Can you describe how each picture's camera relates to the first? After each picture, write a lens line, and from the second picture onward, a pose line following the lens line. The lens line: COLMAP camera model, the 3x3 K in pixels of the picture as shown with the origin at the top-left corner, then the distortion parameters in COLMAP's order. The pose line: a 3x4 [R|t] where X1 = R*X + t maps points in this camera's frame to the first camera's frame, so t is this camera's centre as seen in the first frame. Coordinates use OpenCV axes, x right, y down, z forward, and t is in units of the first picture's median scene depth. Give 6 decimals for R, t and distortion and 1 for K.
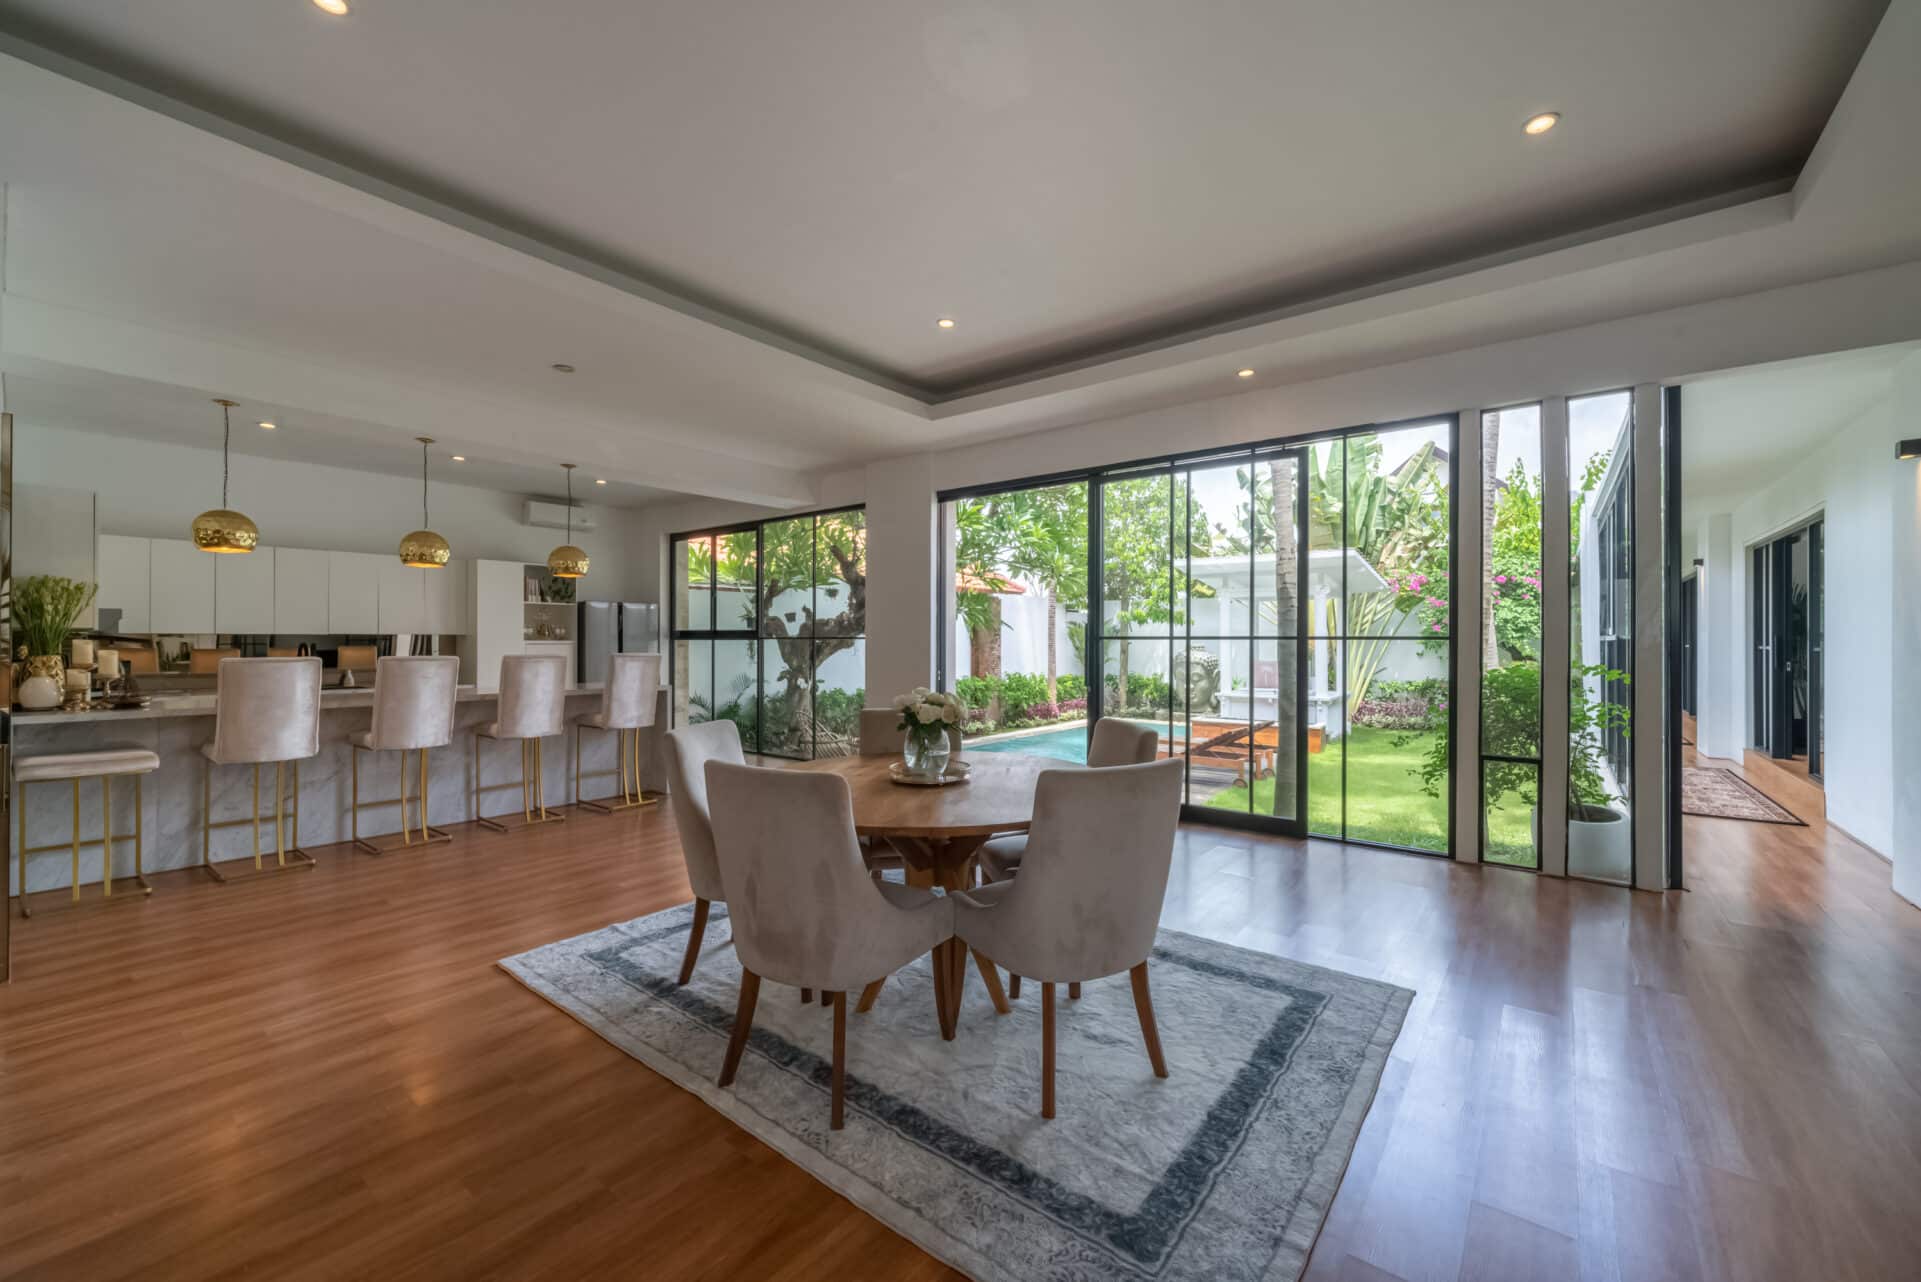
lens RADIAL K [[754.4, 0, 974.2], [0, 754.4, 636.5], [0, 0, 1]] dist [0.010820, -0.000030]
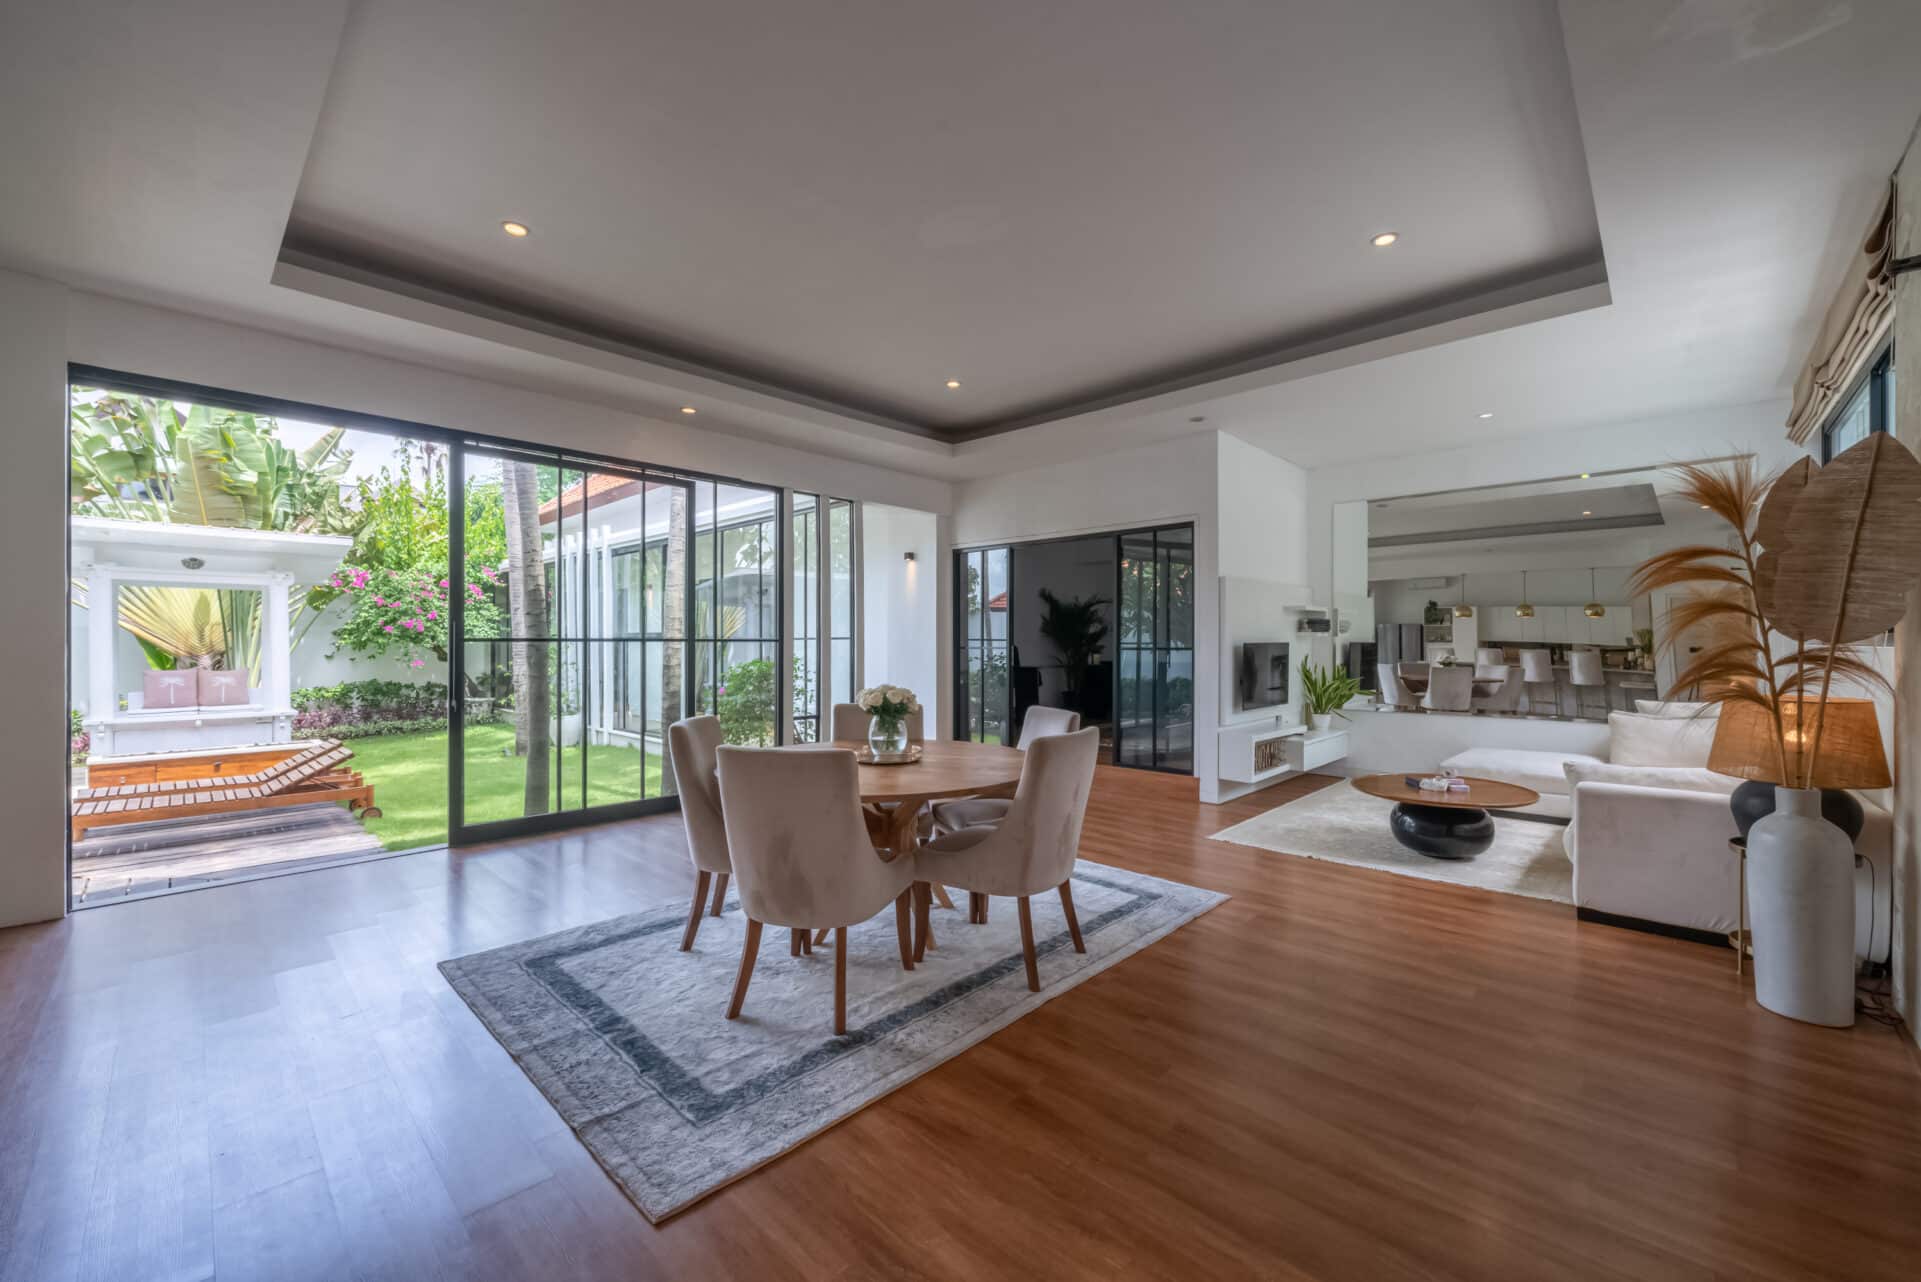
lens RADIAL K [[760.7, 0, 953.0], [0, 760.7, 645.9], [0, 0, 1]] dist [0.000406, -0.000063]
pose [[0.098340, -0.004653, 0.995142, -0.749022], [-0.008777, 0.999946, 0.005543, 0.000600], [-0.995114, -0.009279, 0.098293, 0.470749]]
